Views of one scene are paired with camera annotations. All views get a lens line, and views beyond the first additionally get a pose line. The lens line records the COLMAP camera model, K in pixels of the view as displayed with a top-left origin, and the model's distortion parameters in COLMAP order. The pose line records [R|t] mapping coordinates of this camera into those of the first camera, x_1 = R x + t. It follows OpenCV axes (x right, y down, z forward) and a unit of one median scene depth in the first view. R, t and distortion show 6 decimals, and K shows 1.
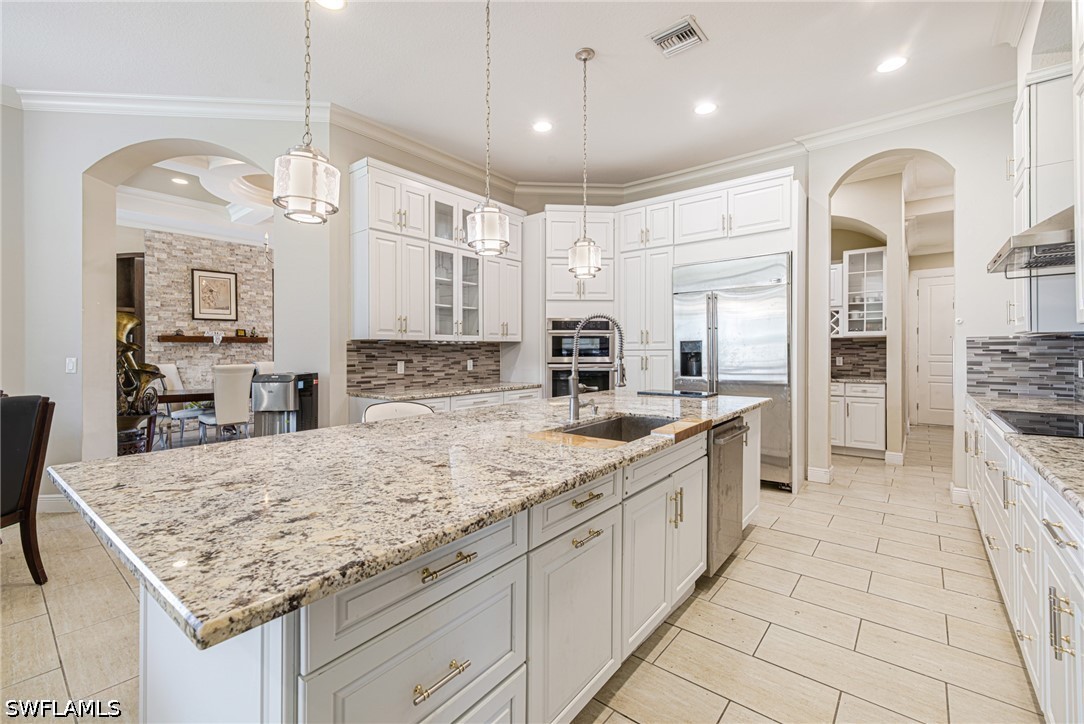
lens RADIAL K [[460.8, 0, 544.7], [0, 460.8, 352.4], [0, 0, 1]] dist [-0.001313, 0.001237]
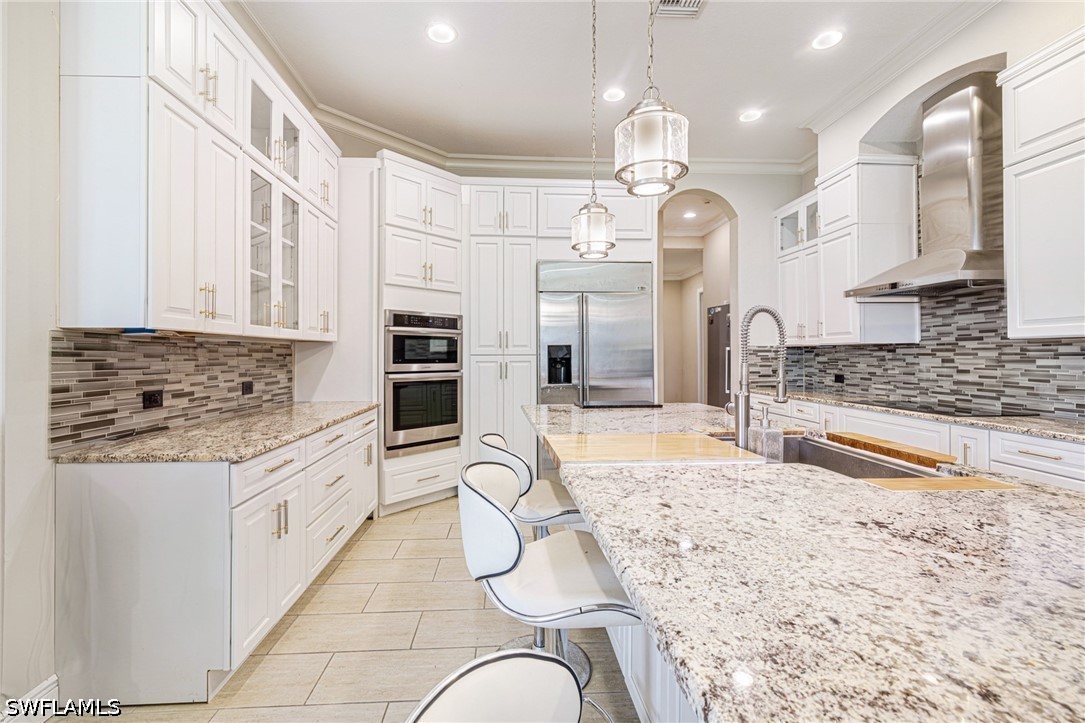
lens RADIAL K [[461.2, 0, 536.3], [0, 461.2, 360.0], [0, 0, 1]] dist [-0.001313, 0.001237]
pose [[0.744116, -0.004278, 0.668037, -0.299240], [-0.000163, 0.999978, 0.006586, -0.000887], [-0.668050, -0.005010, 0.744099, 0.314228]]
